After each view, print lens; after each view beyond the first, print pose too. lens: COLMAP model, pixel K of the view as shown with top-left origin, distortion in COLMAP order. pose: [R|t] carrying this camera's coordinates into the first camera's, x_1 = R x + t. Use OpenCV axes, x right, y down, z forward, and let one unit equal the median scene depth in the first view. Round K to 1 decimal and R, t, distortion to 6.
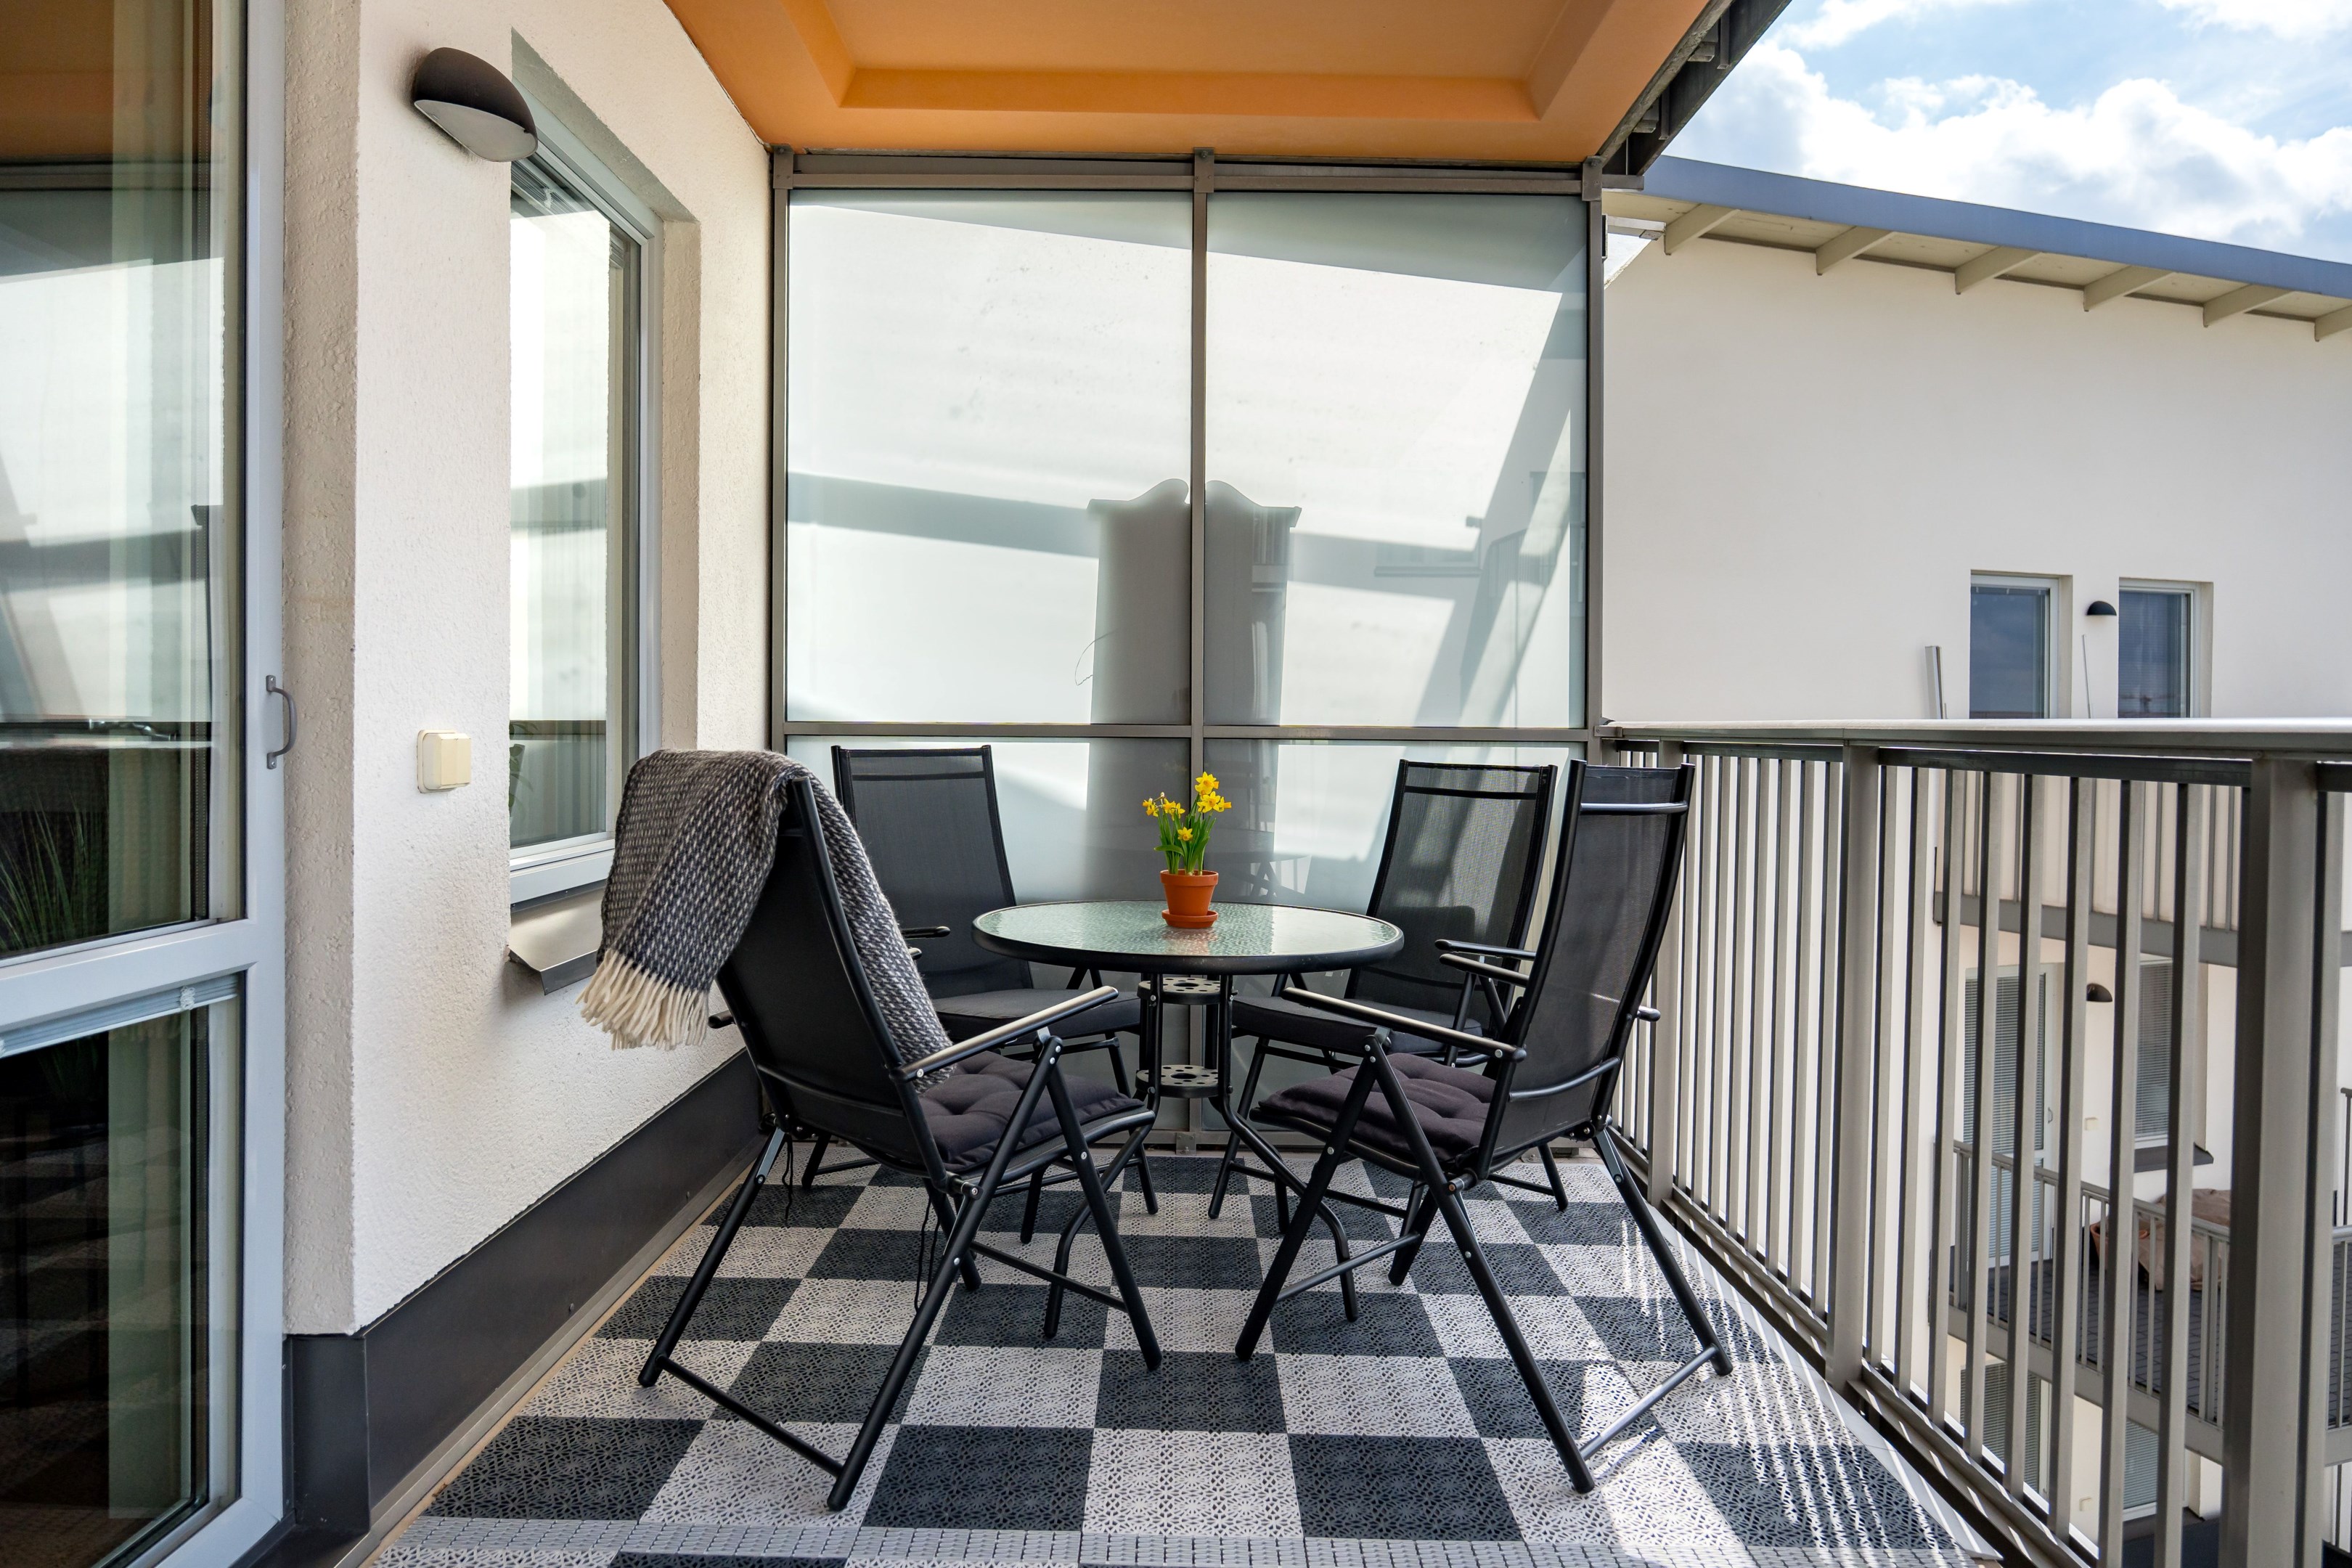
lens RADIAL K [[1528.8, 0, 1172.7], [0, 1528.8, 735.6], [0, 0, 1]] dist [0.000238, 0.001618]
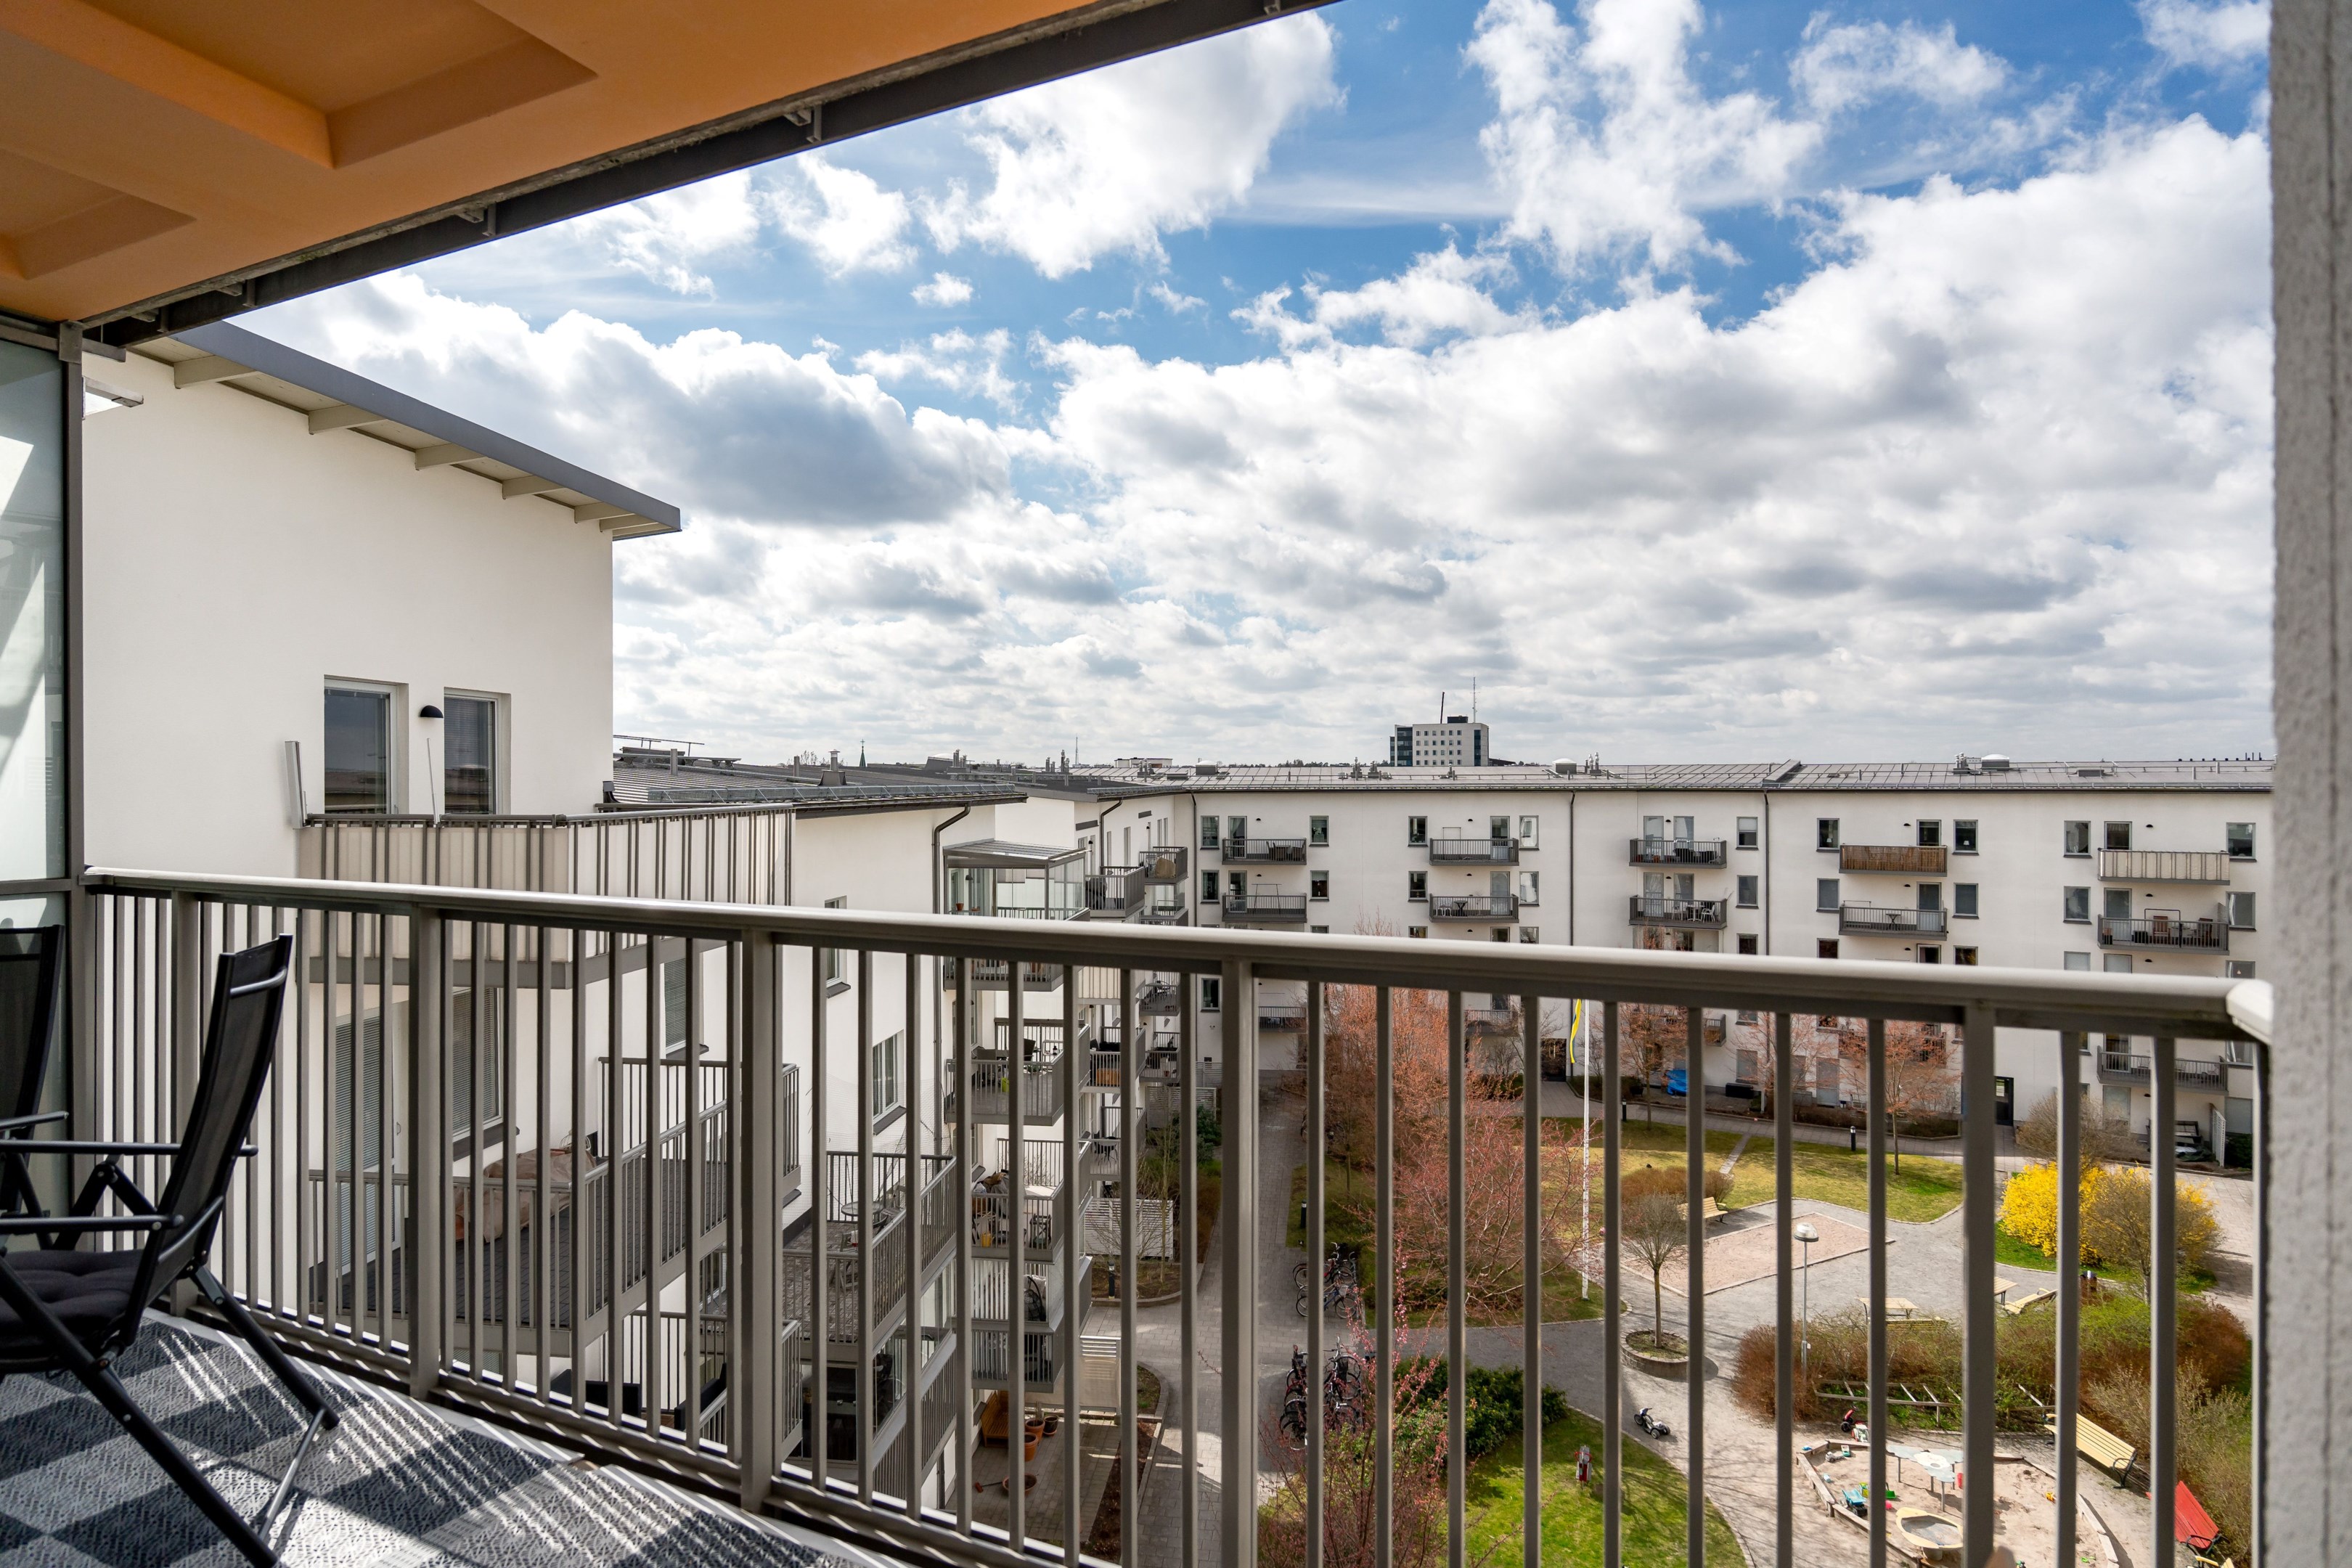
lens RADIAL K [[1322.8, 0, 1176.0], [0, 1322.8, 784.0], [0, 0, 1]] dist [-0.000889, -0.000363]
pose [[0.451093, -0.014902, 0.892353, -0.239360], [0.010867, 0.999878, 0.011204, -0.090117], [-0.892411, 0.004643, 0.451200, -0.073057]]
